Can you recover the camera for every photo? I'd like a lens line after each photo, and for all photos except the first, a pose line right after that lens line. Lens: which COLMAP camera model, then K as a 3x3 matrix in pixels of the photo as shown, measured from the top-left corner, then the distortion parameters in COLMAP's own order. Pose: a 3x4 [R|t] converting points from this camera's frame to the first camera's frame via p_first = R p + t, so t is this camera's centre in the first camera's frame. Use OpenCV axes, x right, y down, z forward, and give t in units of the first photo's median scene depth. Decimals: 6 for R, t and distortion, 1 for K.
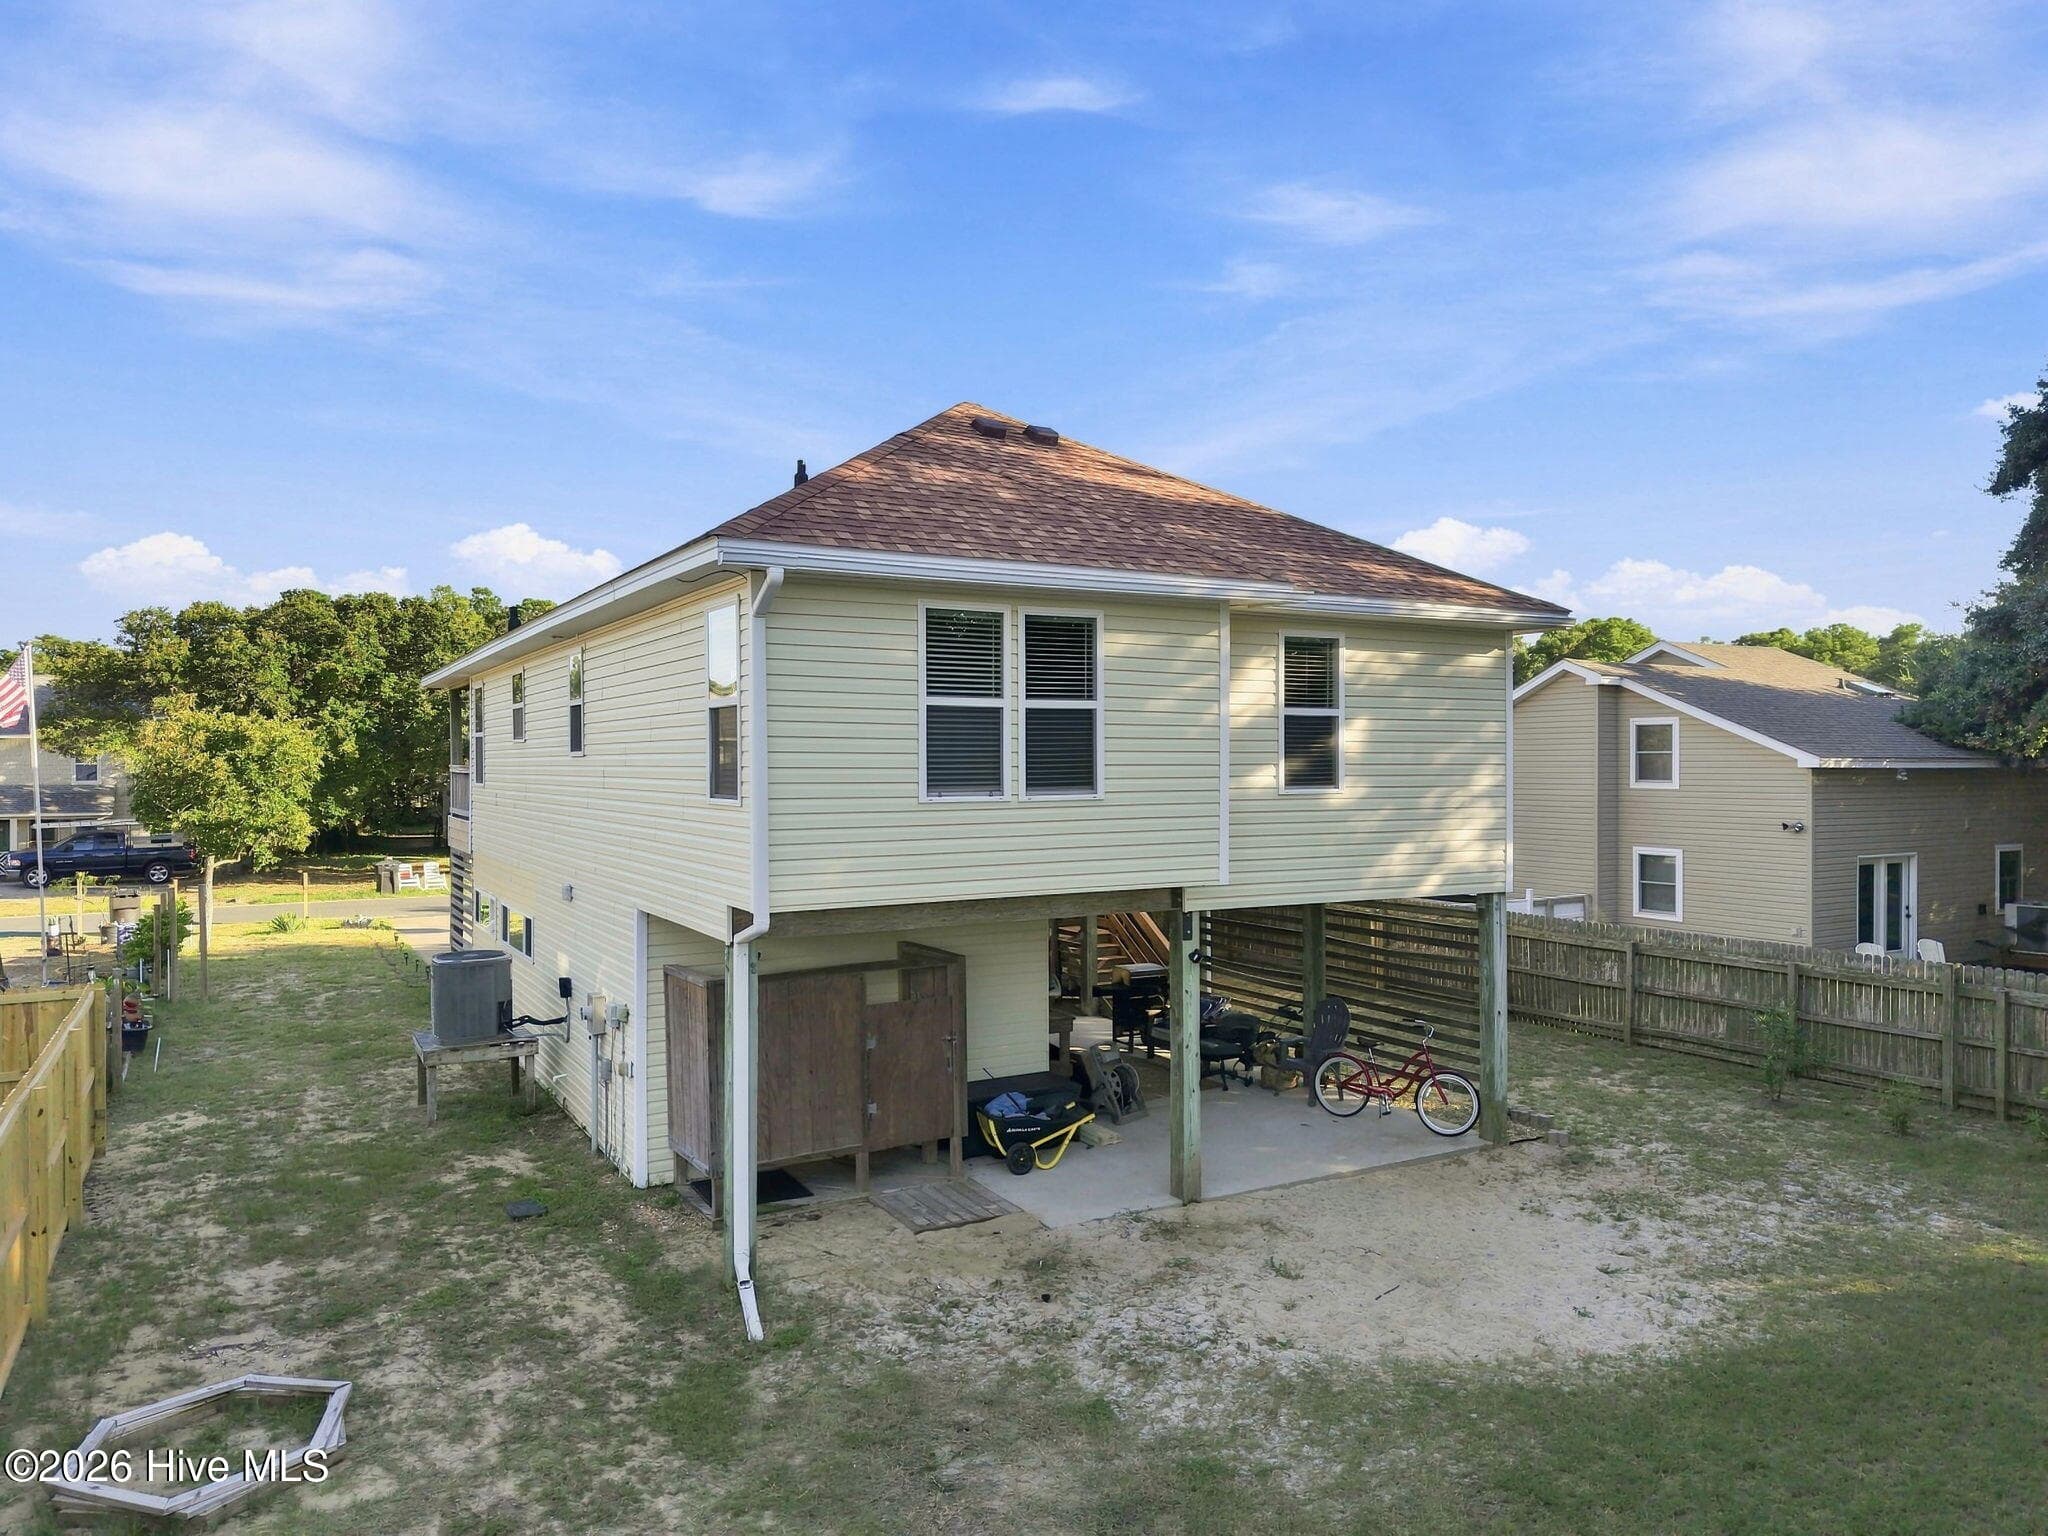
lens RADIAL K [[1385.2, 0, 1016.0], [0, 1385.2, 763.0], [0, 0, 1]] dist [0.030848, -0.030134]
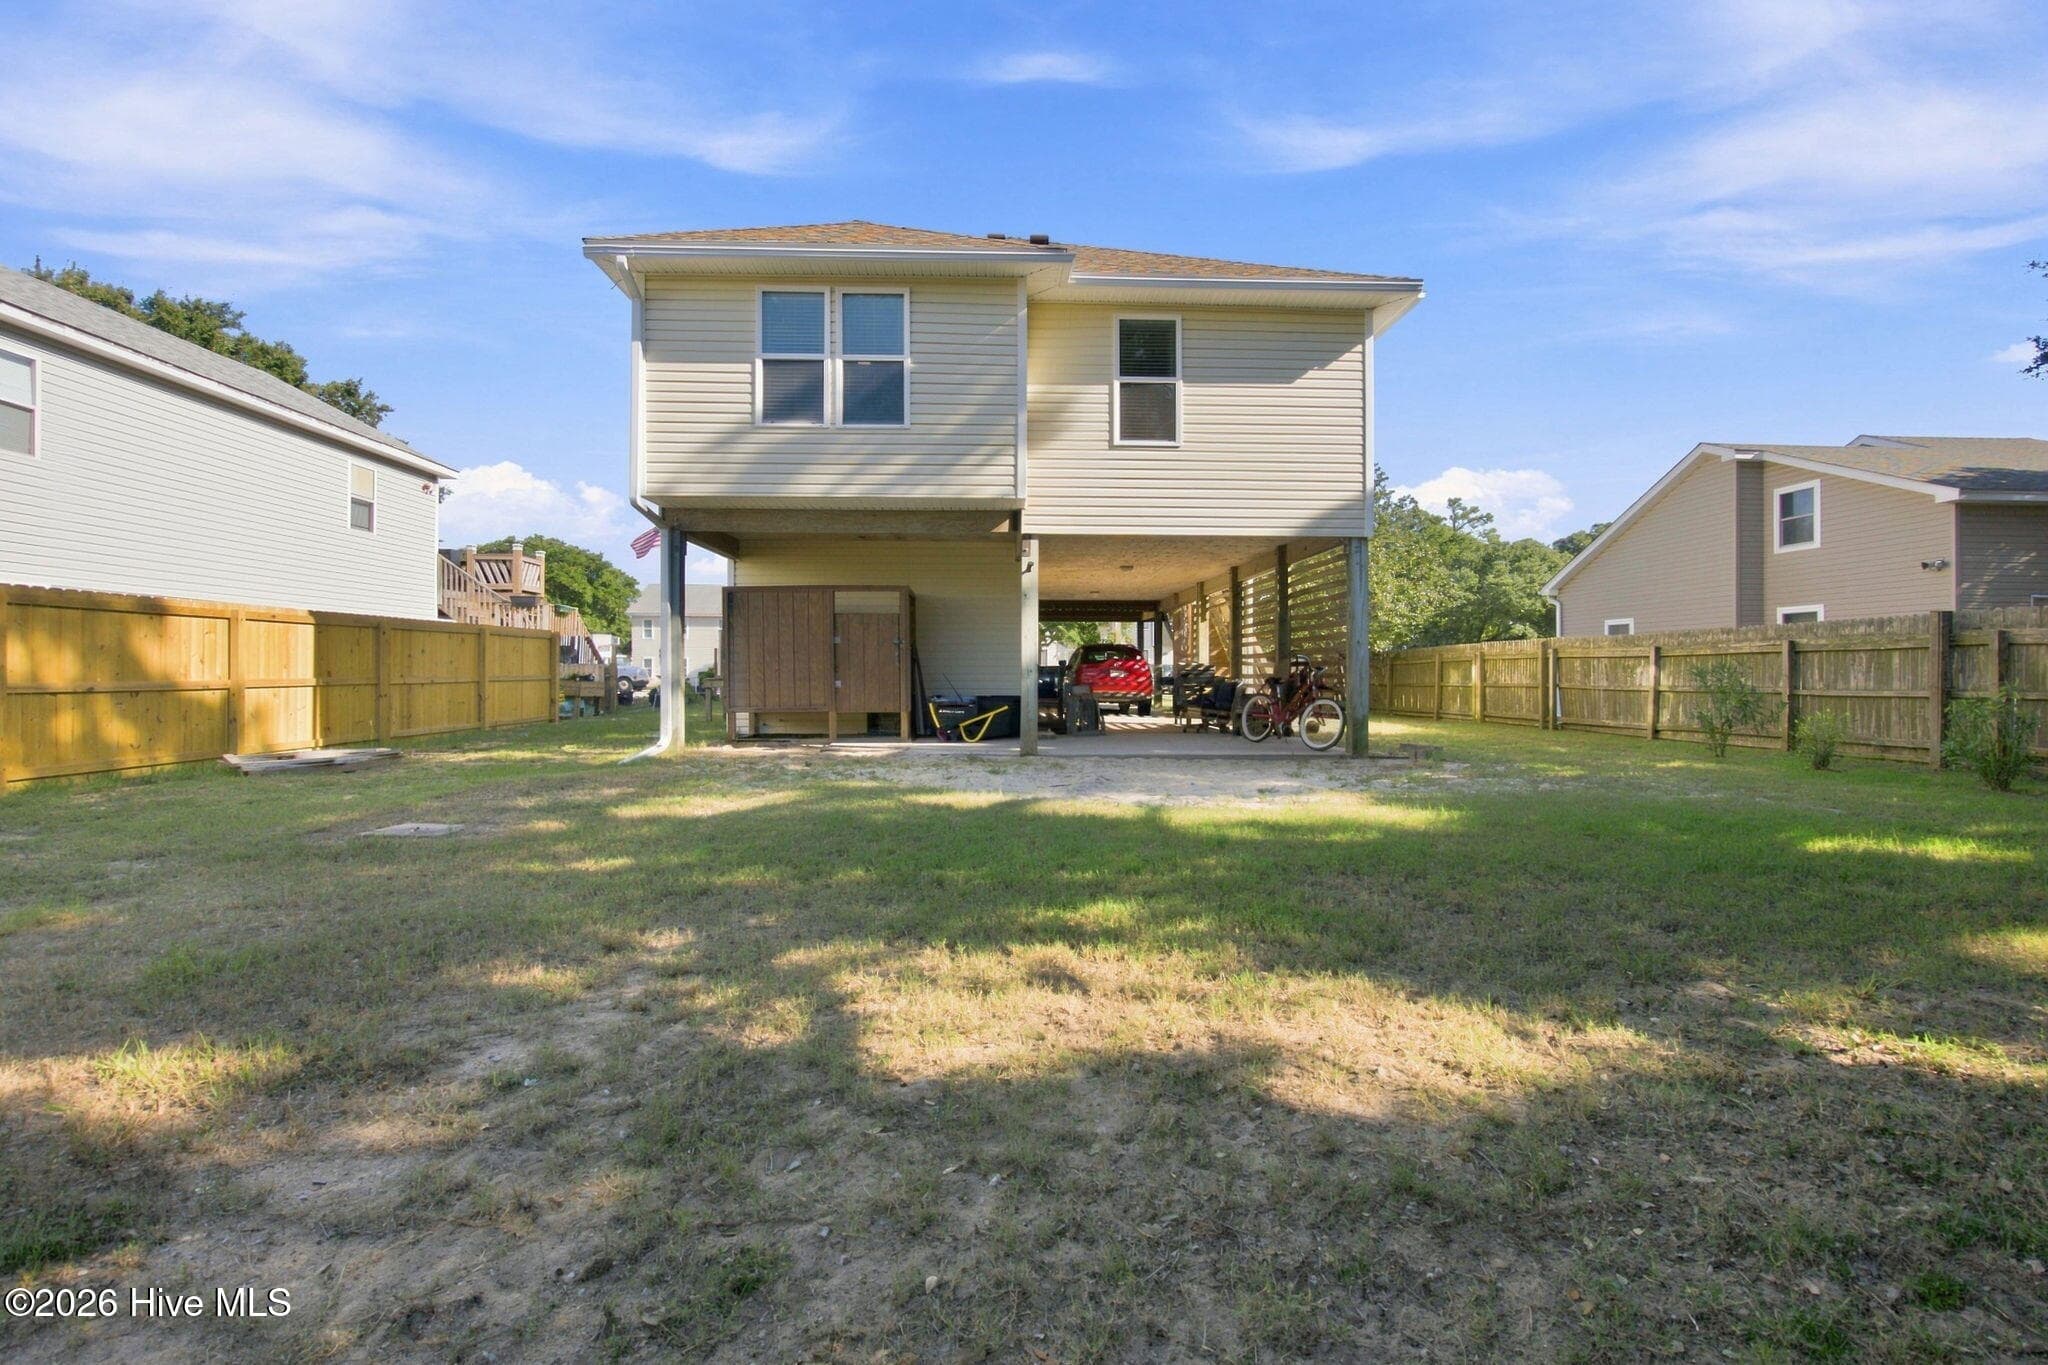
lens RADIAL K [[890.9, 0, 1027.9], [0, 890.9, 673.2], [0, 0, 1]] dist [-0.004208, -0.000348]
pose [[0.889156, 0.003834, -0.457588, 0.409223], [-0.003977, 0.999992, 0.000649, 0.191044], [0.457587, 0.001243, 0.889164, 0.203158]]
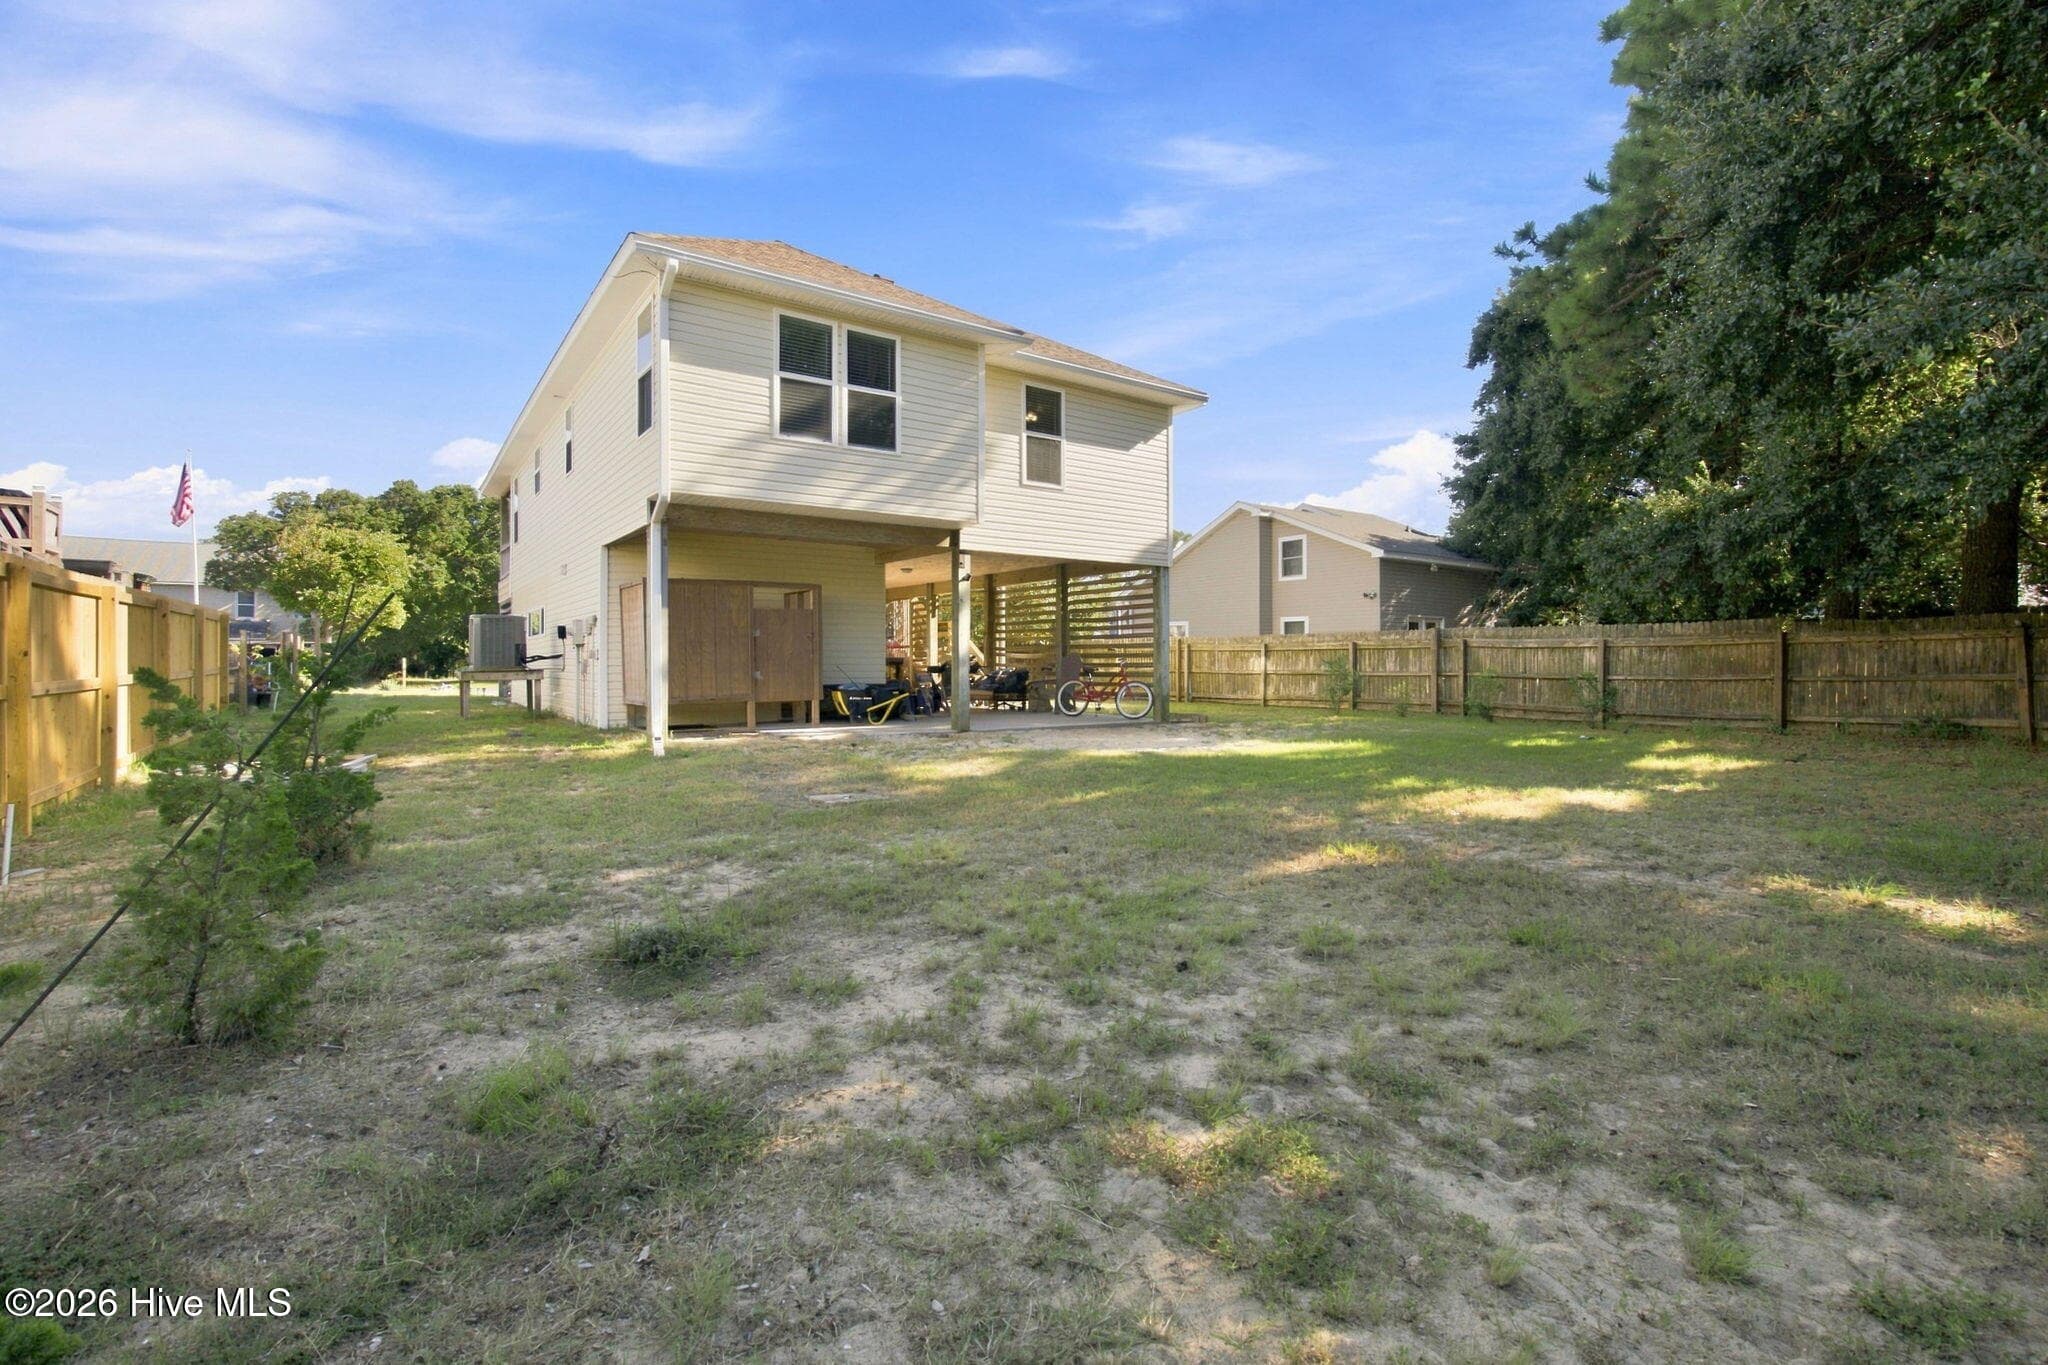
lens RADIAL K [[922.0, 0, 1034.4], [0, 922.0, 658.8], [0, 0, 1]] dist [-0.000169, 0.000181]
pose [[0.993821, 0.001100, 0.110992, 0.071562], [-0.000696, 0.999993, -0.003676, 0.189488], [-0.110995, 0.003576, 0.993815, -0.046739]]
